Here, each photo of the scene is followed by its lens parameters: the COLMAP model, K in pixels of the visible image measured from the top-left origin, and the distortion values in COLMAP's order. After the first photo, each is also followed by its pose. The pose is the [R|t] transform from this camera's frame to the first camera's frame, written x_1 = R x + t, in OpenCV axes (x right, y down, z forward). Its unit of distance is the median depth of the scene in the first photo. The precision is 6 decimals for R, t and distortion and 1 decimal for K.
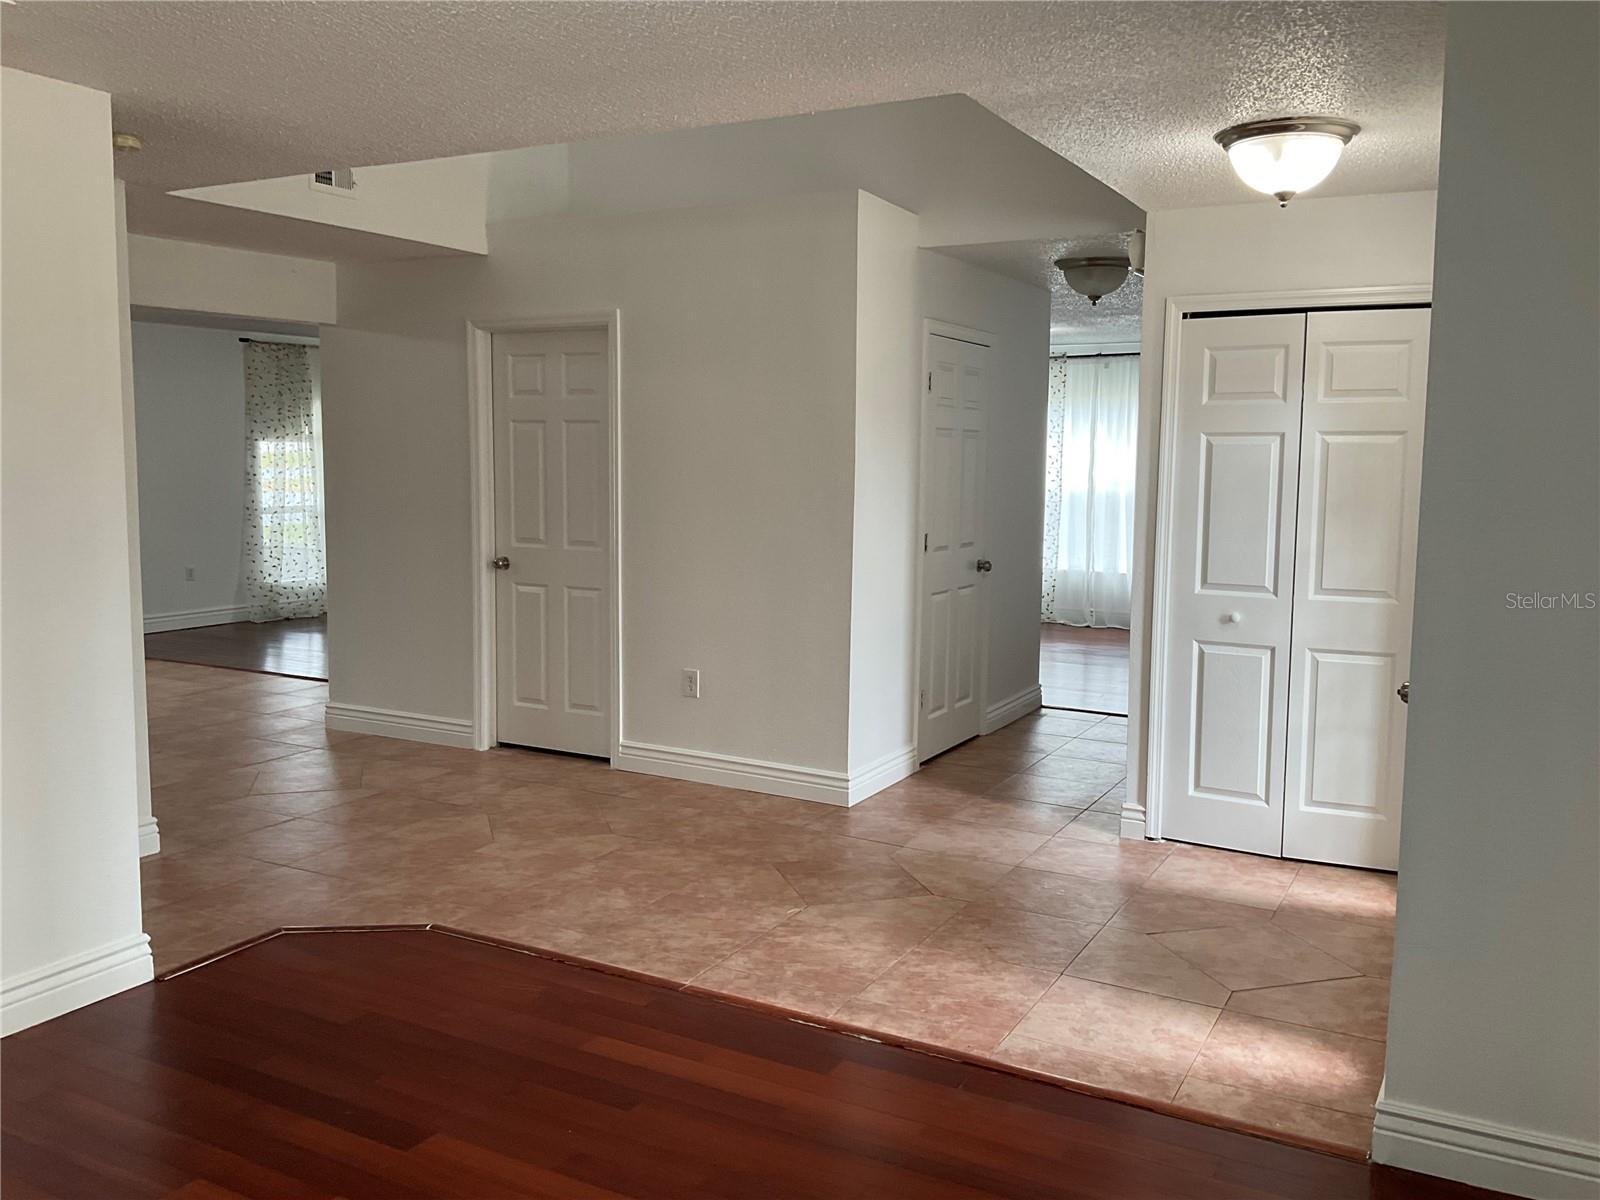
lens RADIAL K [[1321.0, 0, 796.0], [0, 1321.0, 586.3], [0, 0, 1]] dist [0.131722, -0.267734]
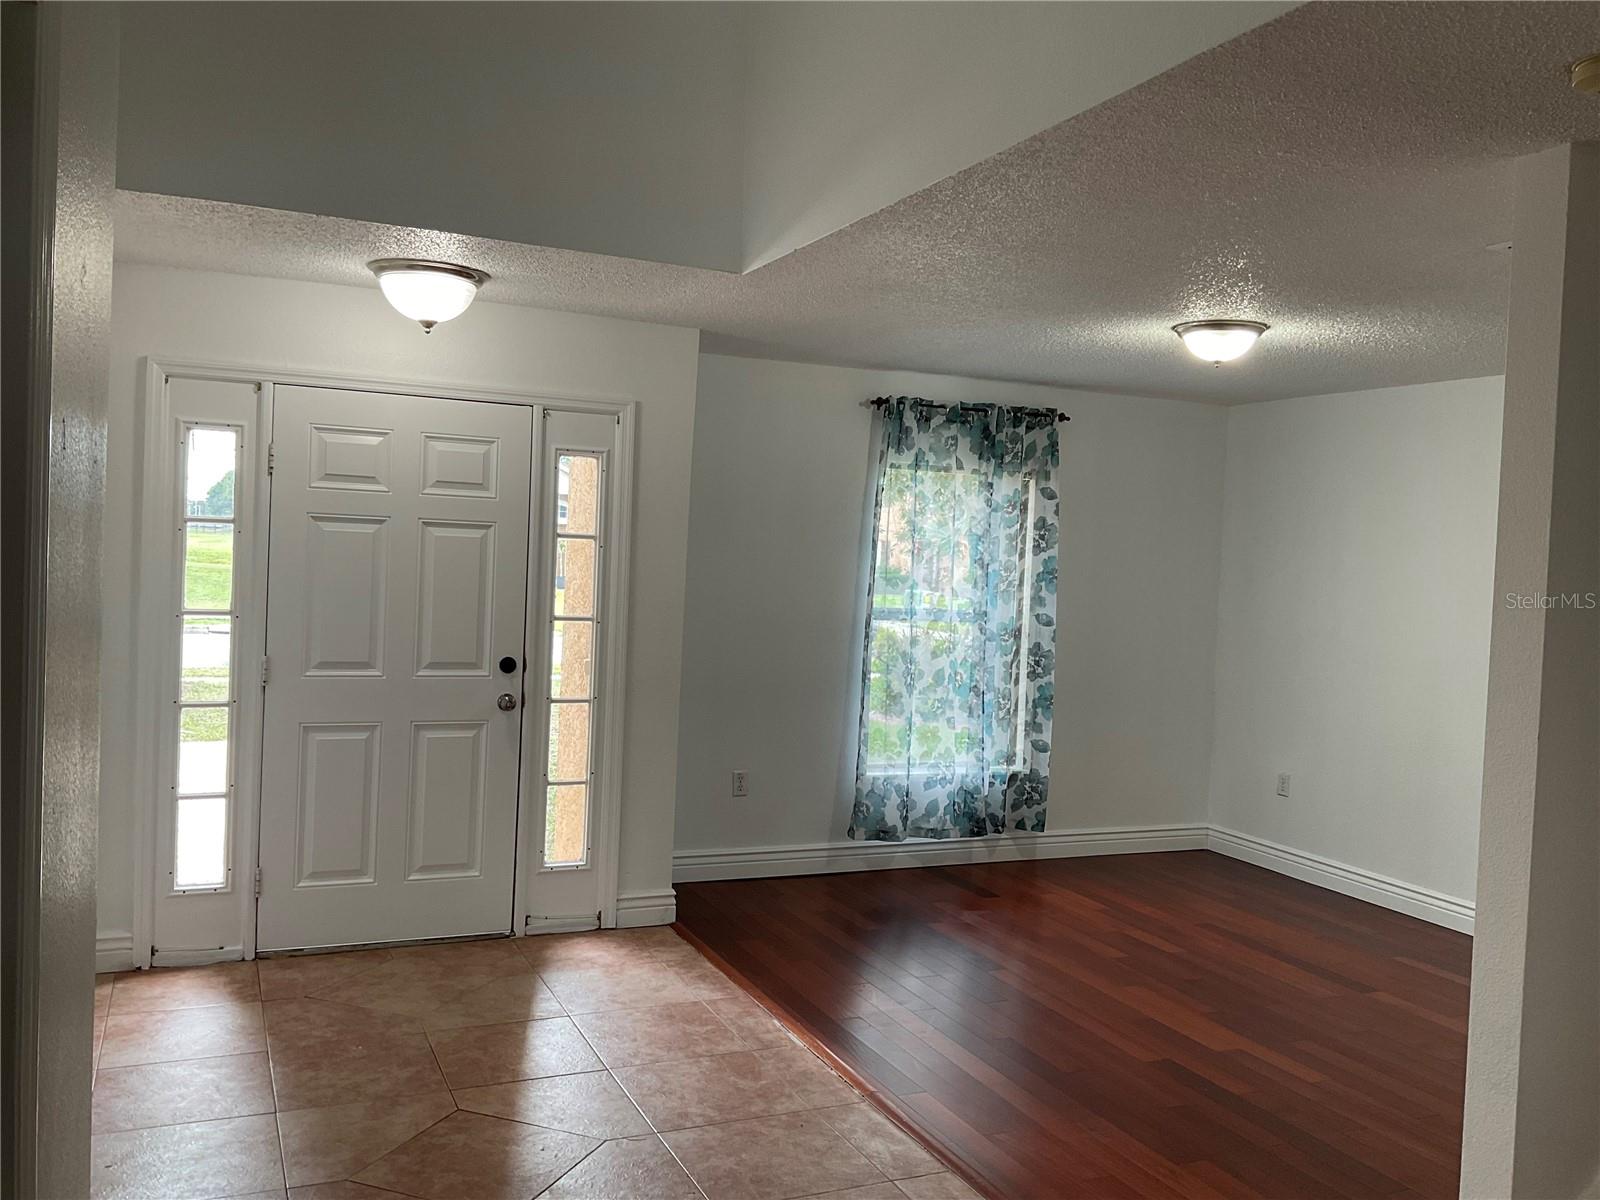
lens RADIAL K [[1318.4, 0, 794.2], [0, 1318.4, 589.8], [0, 0, 1]] dist [0.095732, -0.167439]
pose [[-0.791395, -0.061460, 0.608208, -0.496780], [0.012533, 0.993093, 0.116661, -0.156359], [-0.611177, 0.099948, -0.785158, 1.418550]]
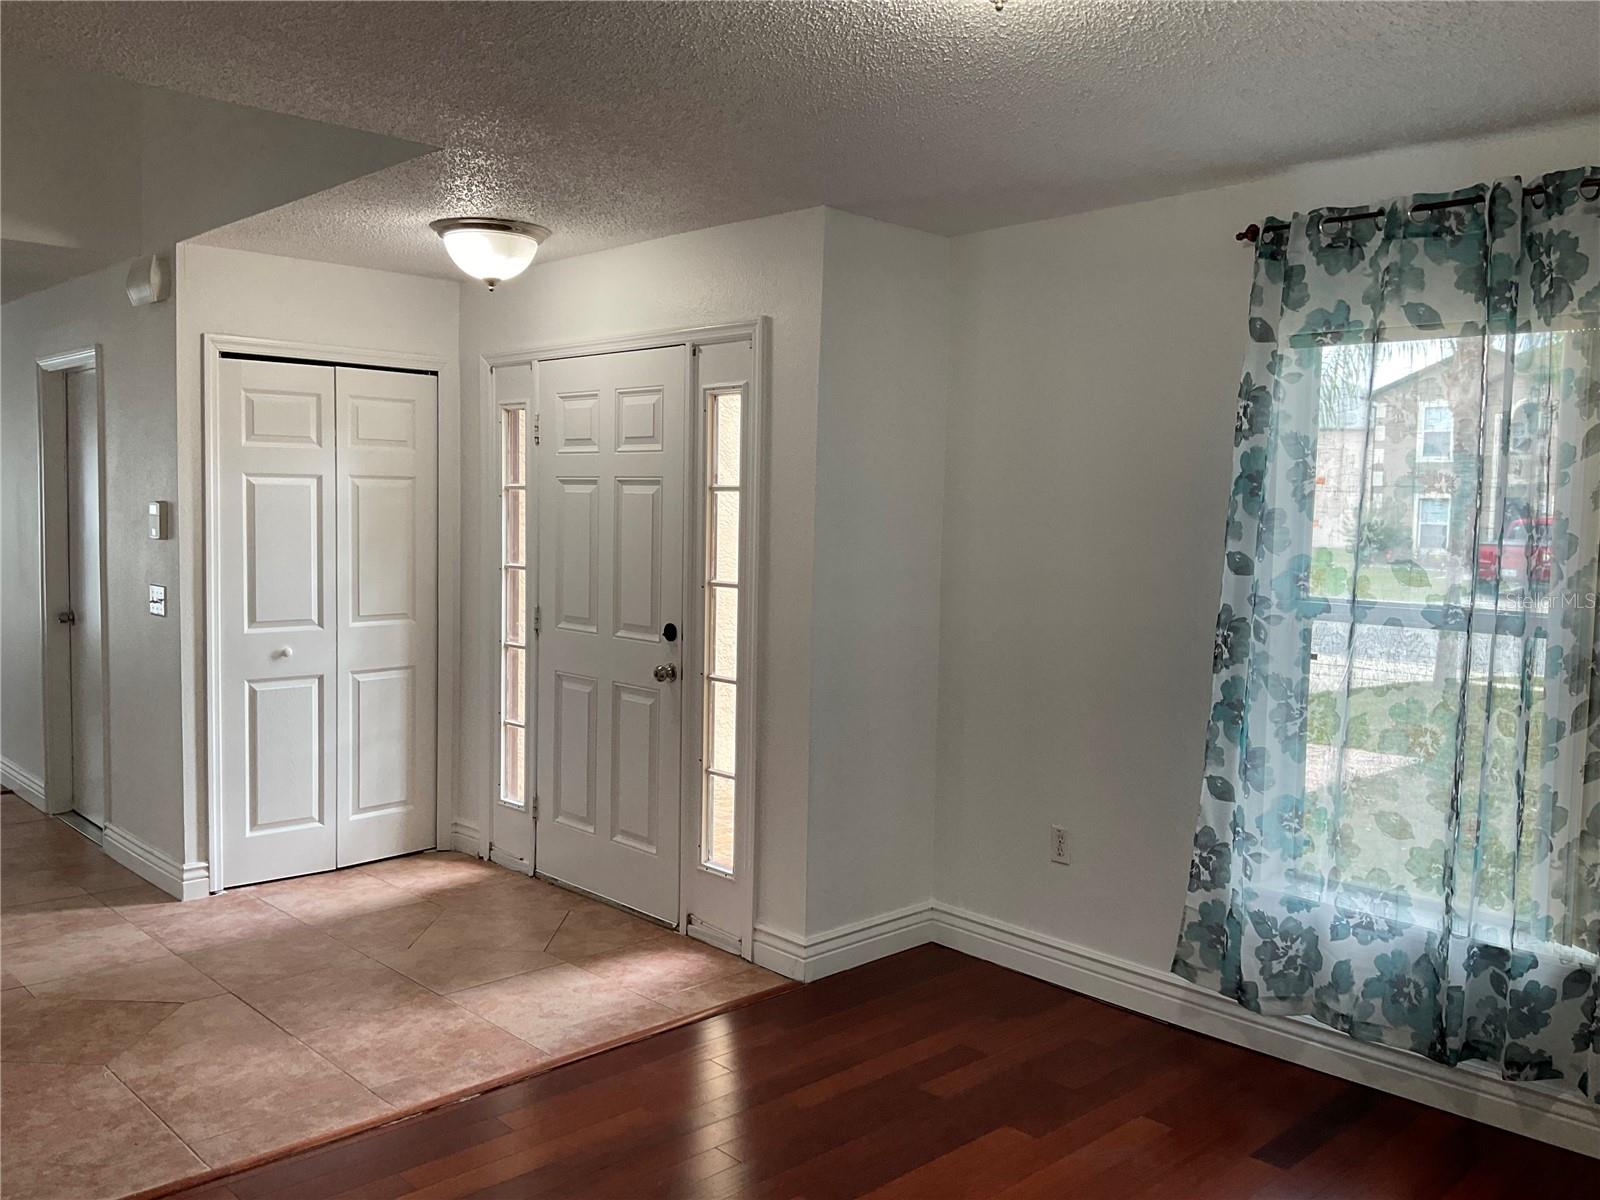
lens RADIAL K [[1318.4, 0, 794.2], [0, 1318.4, 589.8], [0, 0, 1]] dist [0.095732, -0.167439]
pose [[0.302679, -0.065895, 0.950812, -0.565735], [0.082998, 0.995640, 0.042580, -0.038443], [-0.949472, 0.066027, 0.306828, 0.328234]]
